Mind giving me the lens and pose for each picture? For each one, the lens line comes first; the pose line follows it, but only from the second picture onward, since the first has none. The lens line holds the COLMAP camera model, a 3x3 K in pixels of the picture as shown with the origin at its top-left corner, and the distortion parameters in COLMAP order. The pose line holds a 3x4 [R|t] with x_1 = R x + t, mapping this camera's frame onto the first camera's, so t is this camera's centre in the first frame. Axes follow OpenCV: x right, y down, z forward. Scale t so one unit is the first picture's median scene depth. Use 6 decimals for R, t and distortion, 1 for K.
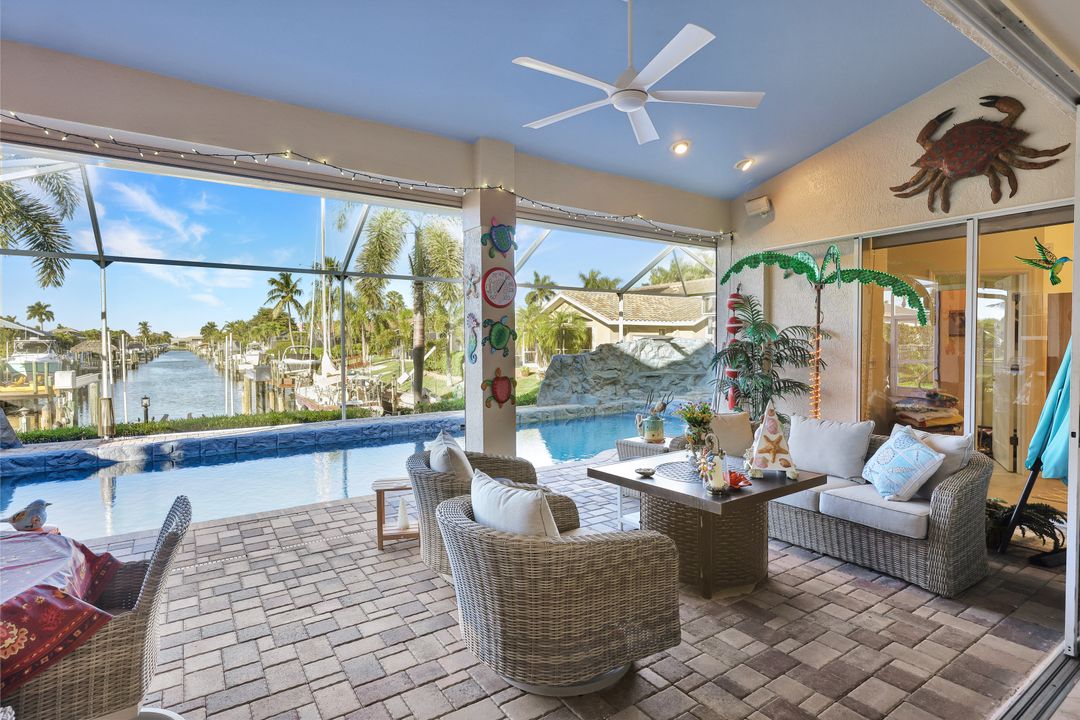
lens RADIAL K [[552.8, 0, 535.1], [0, 552.8, 361.3], [0, 0, 1]] dist [-0.006760, -0.000780]
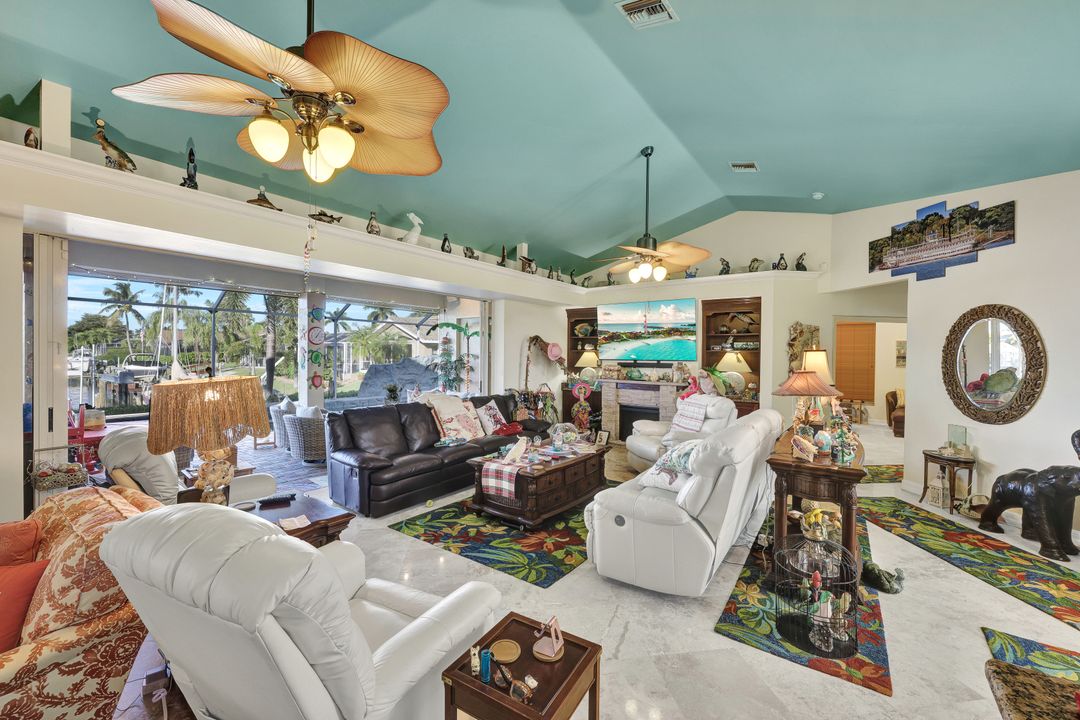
lens RADIAL K [[435.8, 0, 538.0], [0, 435.8, 362.4], [0, 0, 1]] dist [-0.001474, 0.000595]
pose [[0.939828, 0.009192, 0.341525, 0.020023], [-0.004090, 0.999869, -0.015654, -0.000135], [-0.341624, 0.013315, 0.939742, -0.108708]]
